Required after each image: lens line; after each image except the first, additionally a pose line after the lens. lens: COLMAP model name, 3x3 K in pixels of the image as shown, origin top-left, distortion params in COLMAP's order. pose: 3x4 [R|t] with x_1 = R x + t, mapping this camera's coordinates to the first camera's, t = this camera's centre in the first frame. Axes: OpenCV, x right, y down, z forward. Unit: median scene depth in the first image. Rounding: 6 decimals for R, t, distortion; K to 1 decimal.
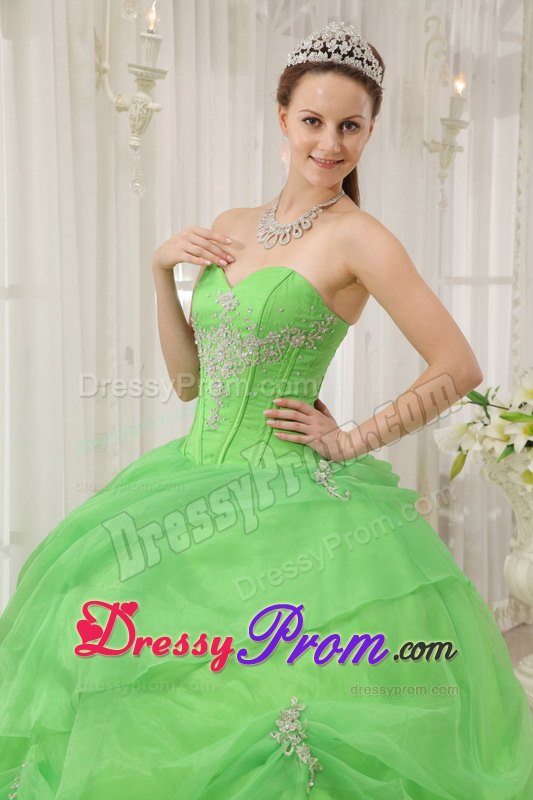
lens RADIAL K [[1404.3, 0, 261.8], [0, 1404.3, 398.6], [0, 0, 1]] dist [0.205308, 0.000000]
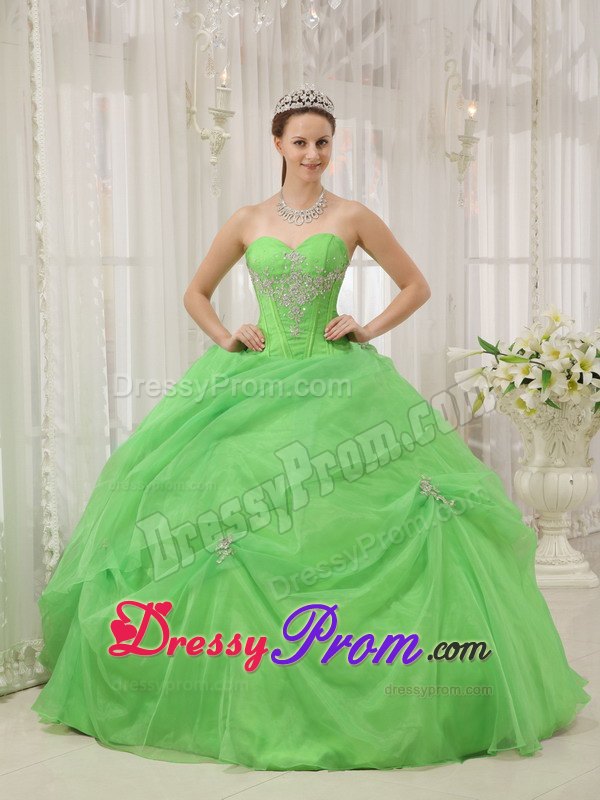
lens RADIAL K [[1628.7, 0, 299.7], [0, 1628.7, 397.6], [0, 0, 1]] dist [0.143959, 0.000000]
pose [[0.996349, -0.015921, -0.083879, 0.104939], [0.013009, 0.999297, -0.035151, 0.096207], [0.084380, 0.033932, 0.995856, -0.512145]]
